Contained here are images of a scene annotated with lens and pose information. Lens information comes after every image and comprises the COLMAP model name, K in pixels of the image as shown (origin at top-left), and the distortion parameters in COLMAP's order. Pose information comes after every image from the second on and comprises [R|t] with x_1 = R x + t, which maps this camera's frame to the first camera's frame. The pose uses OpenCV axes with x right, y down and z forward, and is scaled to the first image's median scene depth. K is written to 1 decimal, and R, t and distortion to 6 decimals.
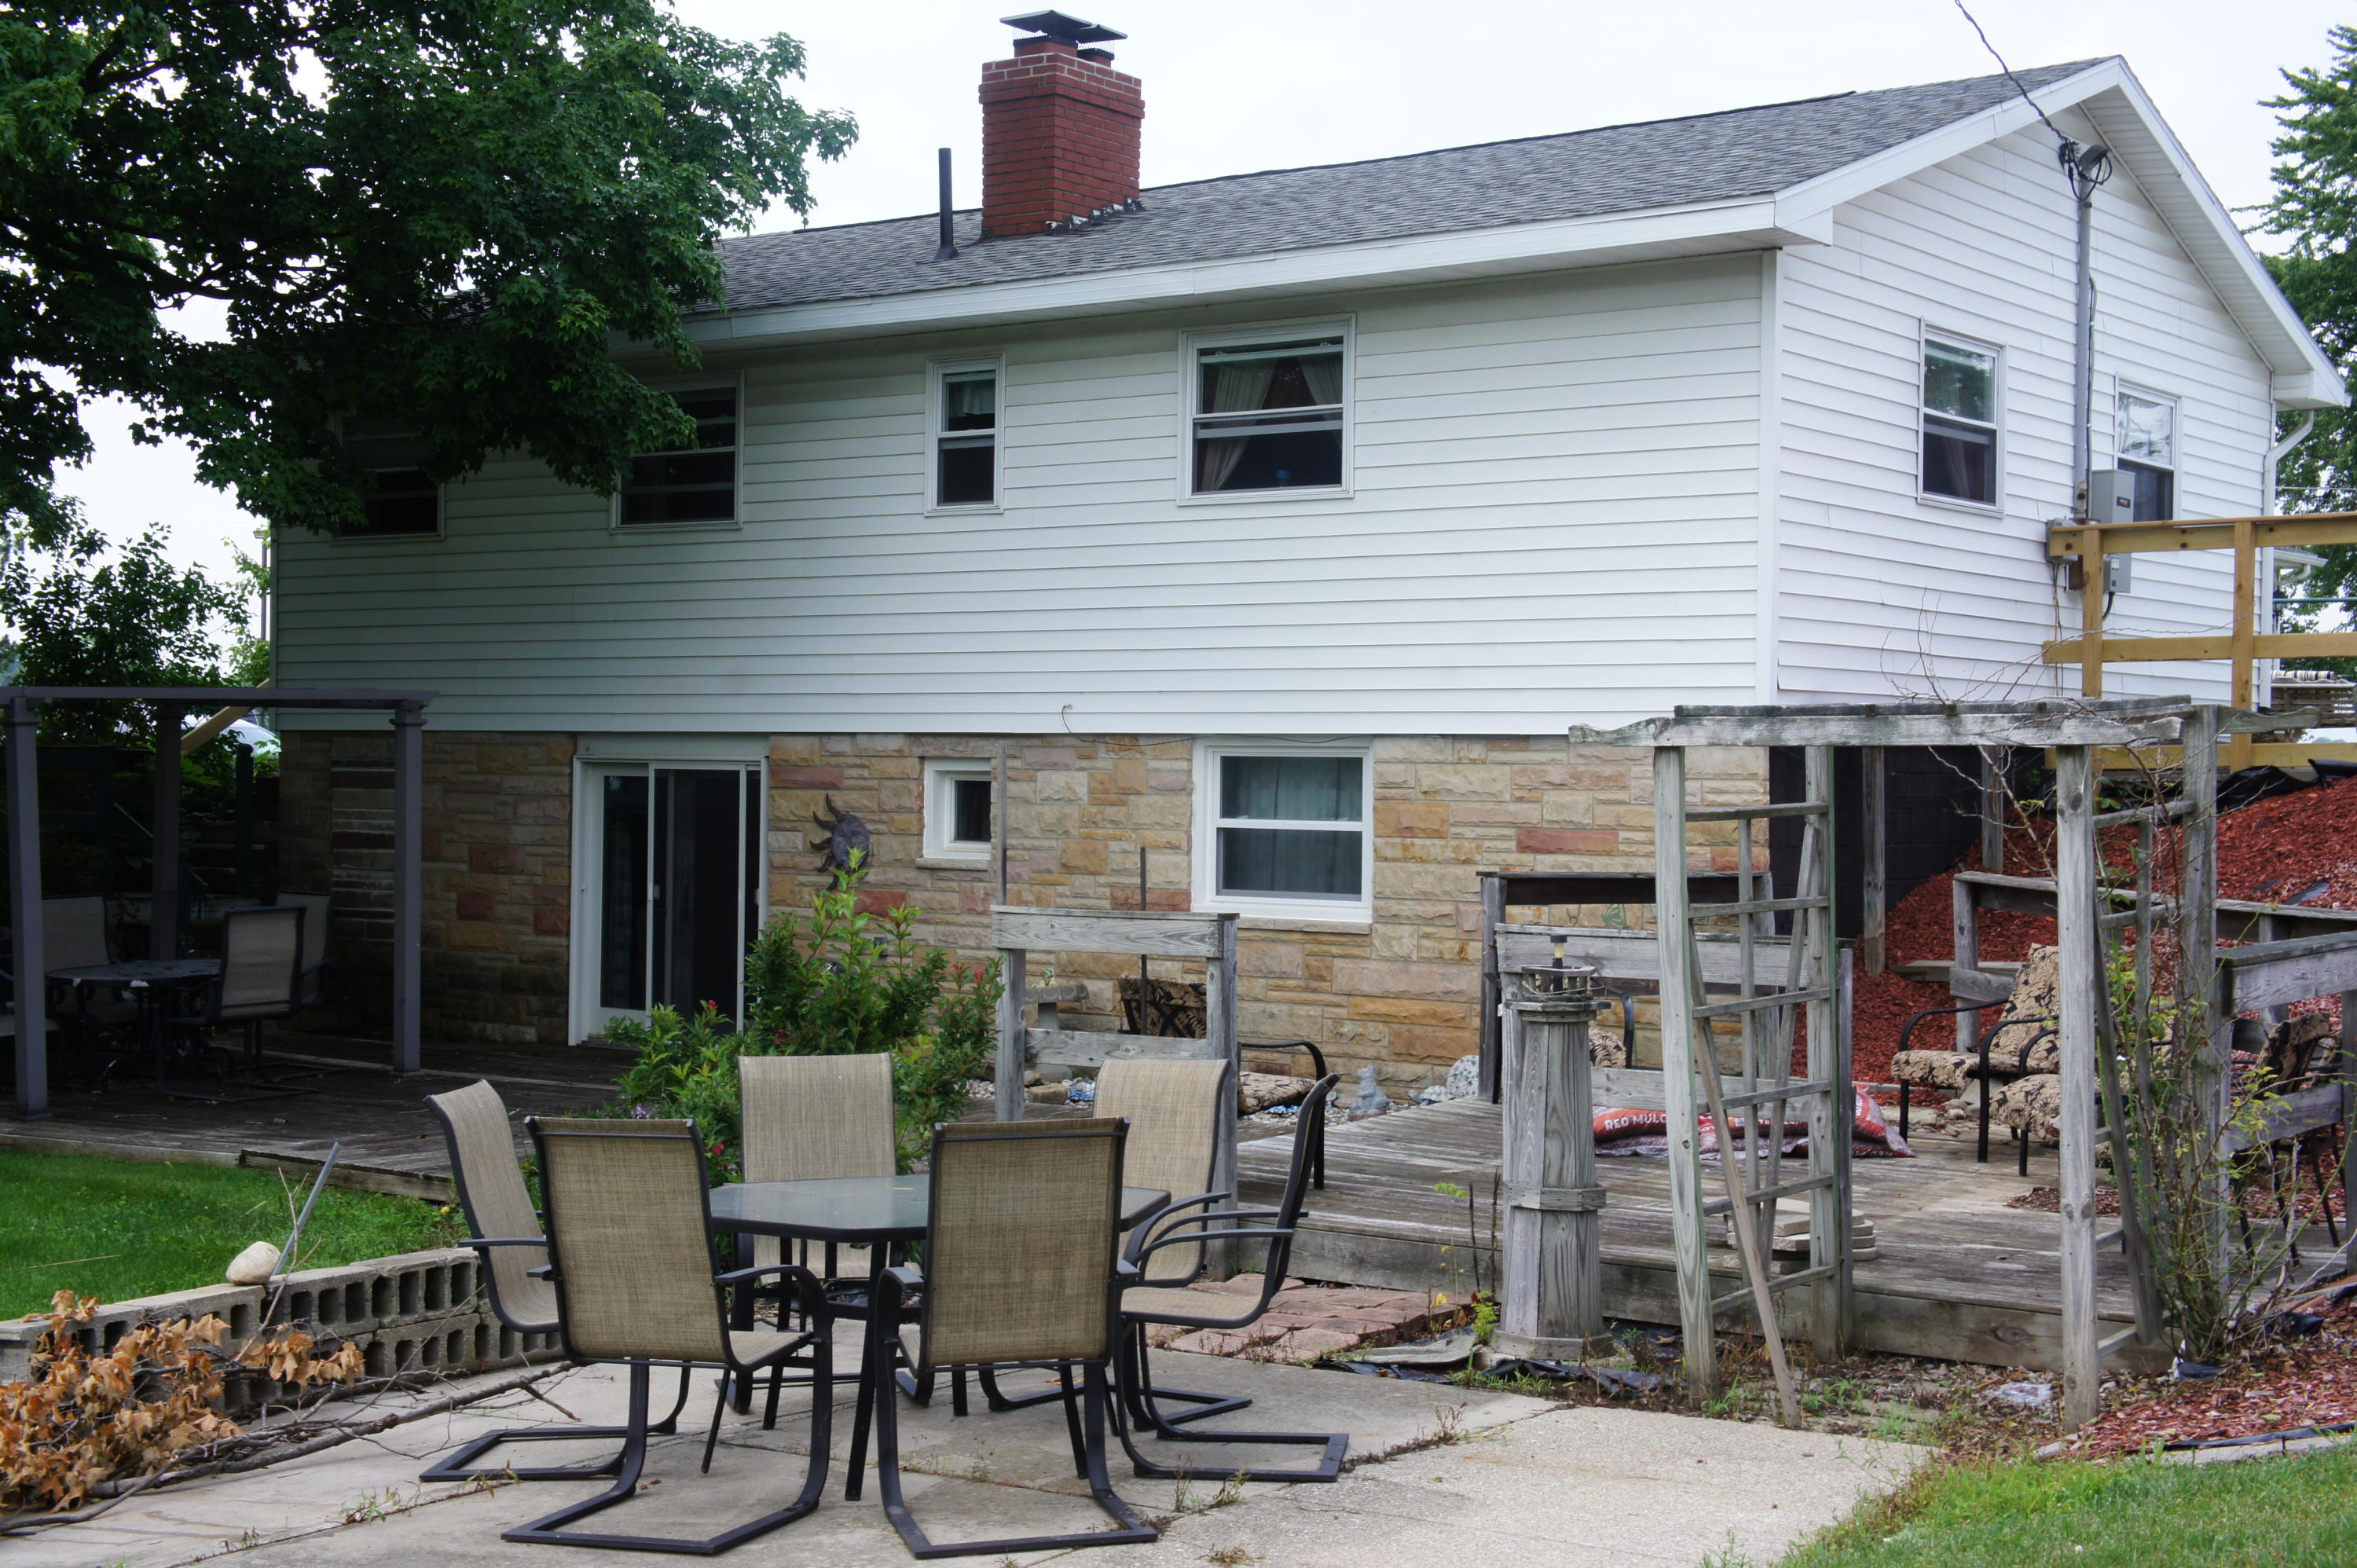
lens RADIAL K [[3192.7, 0, 1178.9], [0, 3192.7, 782.6], [0, 0, 1]] dist [0.000424, 0.000000]
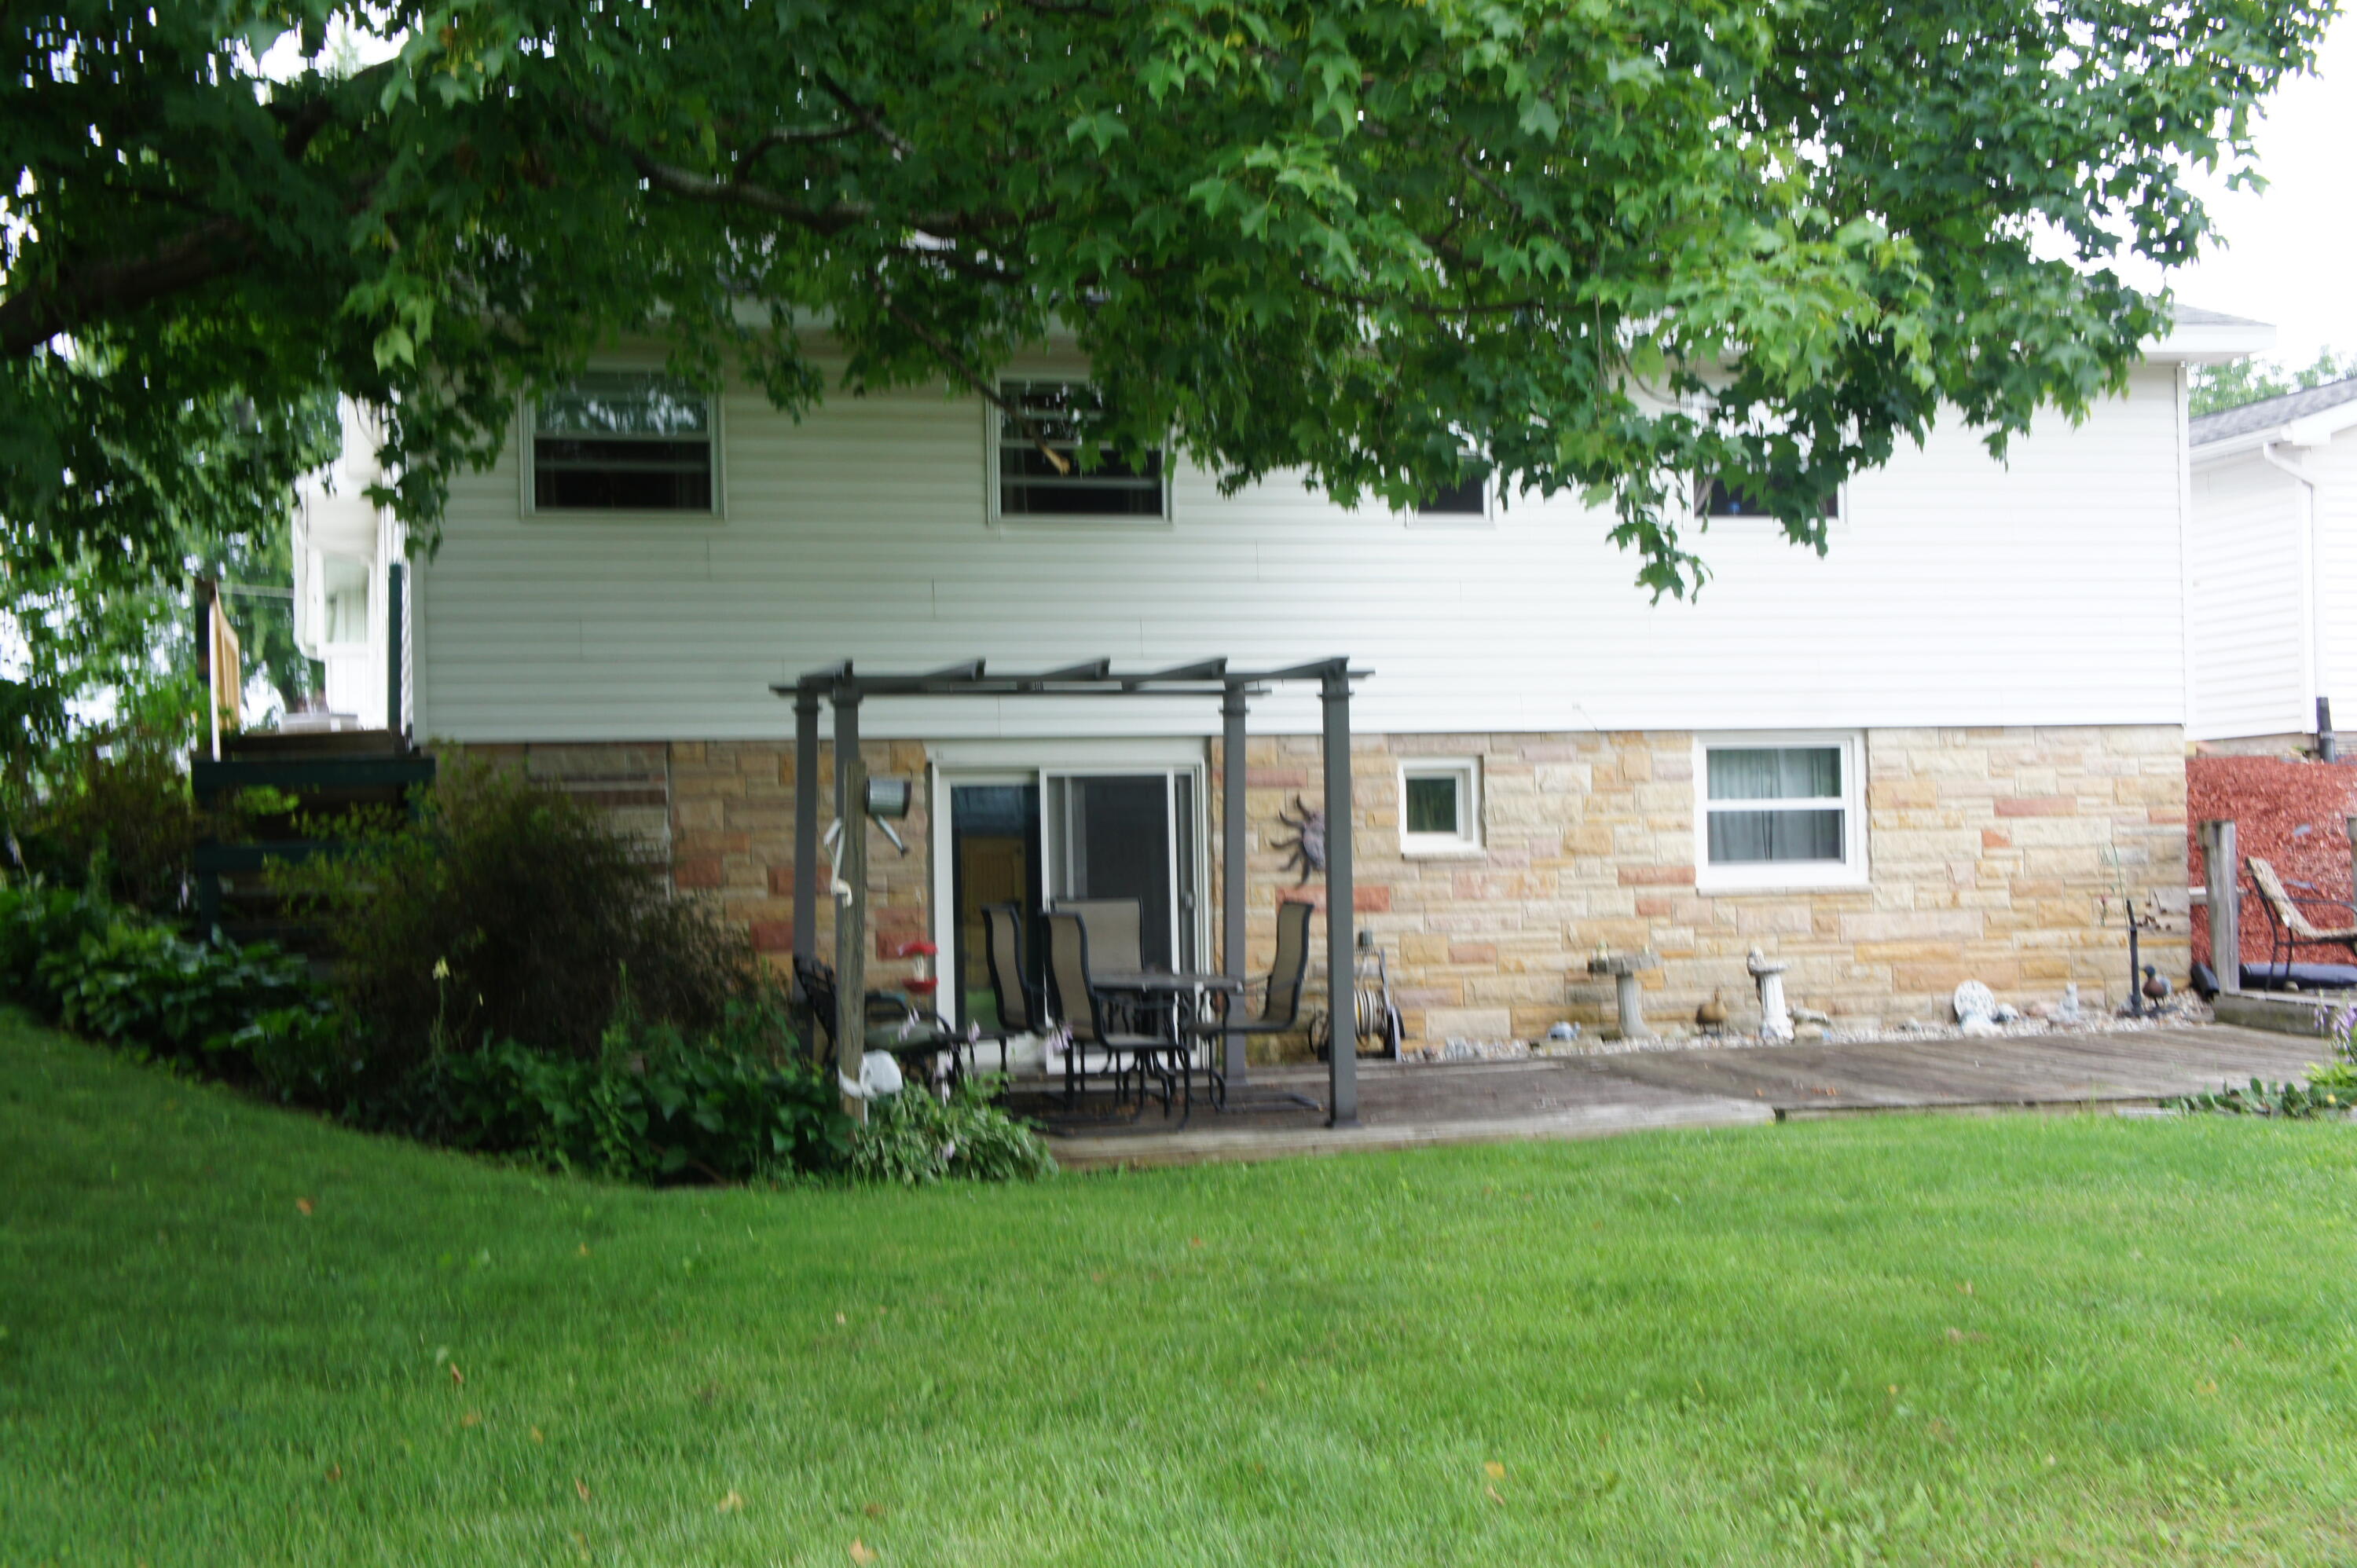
lens RADIAL K [[3192.7, 0, 1178.7], [0, 3192.7, 781.4], [0, 0, 1]] dist [0.000424, 0.000000]
pose [[0.631317, -0.008104, 0.775482, -1.030720], [0.031070, 0.999407, -0.014850, 0.015560], [-0.774902, 0.033469, 0.631195, 0.433096]]
